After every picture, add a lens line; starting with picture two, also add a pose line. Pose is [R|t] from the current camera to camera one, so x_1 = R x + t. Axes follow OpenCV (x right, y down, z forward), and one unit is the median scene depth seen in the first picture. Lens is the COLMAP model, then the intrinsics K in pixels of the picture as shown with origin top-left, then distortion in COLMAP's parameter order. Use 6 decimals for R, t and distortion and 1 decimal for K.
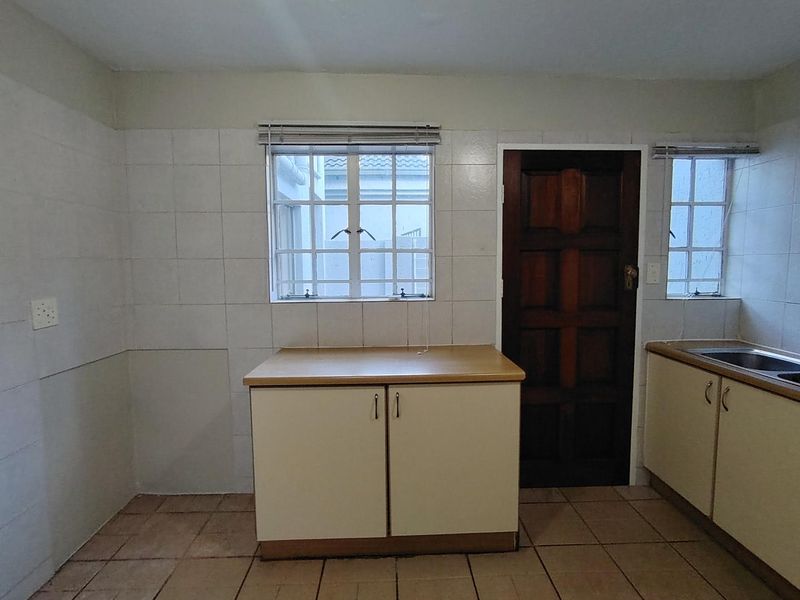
lens RADIAL K [[384.6, 0, 400.3], [0, 384.6, 298.6], [0, 0, 1]] dist [-0.001580, 0.001471]
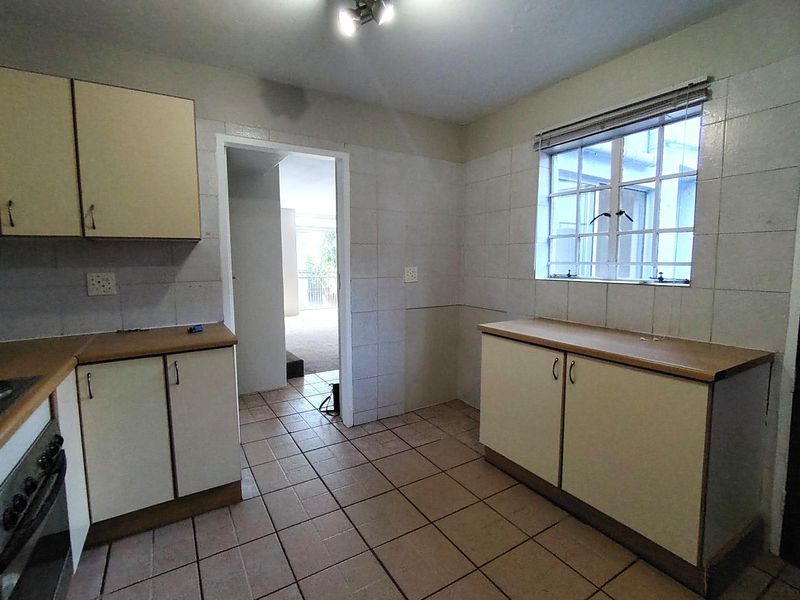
lens RADIAL K [[384.6, 0, 400.4], [0, 384.6, 296.7], [0, 0, 1]] dist [-0.001580, 0.001471]
pose [[0.493245, 0.092863, -0.864920, 0.538911], [-0.077594, 0.995019, 0.062581, 0.024437], [0.866423, 0.036245, 0.497993, 0.016453]]
